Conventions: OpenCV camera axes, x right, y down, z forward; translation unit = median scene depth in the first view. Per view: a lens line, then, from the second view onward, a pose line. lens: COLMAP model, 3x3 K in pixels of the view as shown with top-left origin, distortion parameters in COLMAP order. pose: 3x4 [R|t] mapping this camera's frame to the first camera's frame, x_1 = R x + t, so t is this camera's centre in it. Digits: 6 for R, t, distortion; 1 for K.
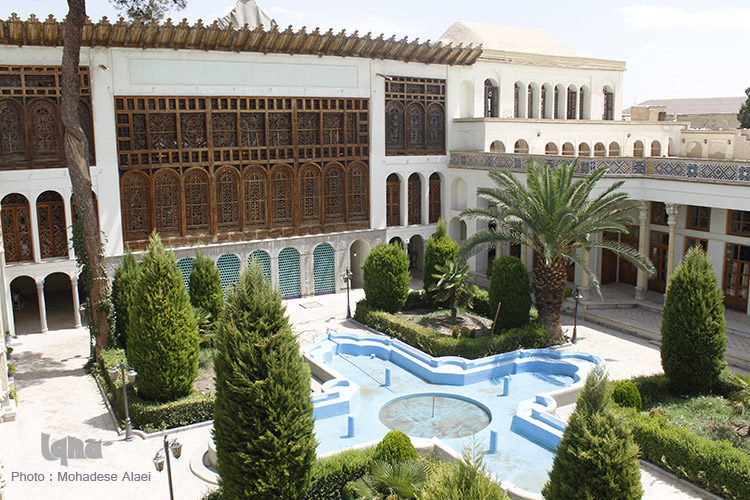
lens RADIAL K [[639.4, 0, 386.6], [0, 639.4, 248.4], [0, 0, 1]] dist [-0.145228, 0.126590]
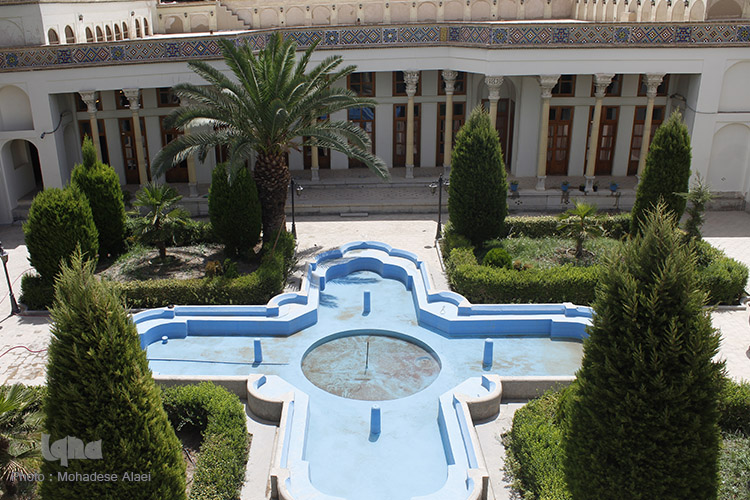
lens RADIAL K [[639.4, 0, 386.6], [0, 639.4, 248.4], [0, 0, 1]] dist [-0.145228, 0.126590]
pose [[0.590236, -0.321944, 0.740253, -0.300021], [0.183636, 0.946534, 0.265238, -0.057493], [-0.786066, -0.020616, 0.617799, 0.302486]]
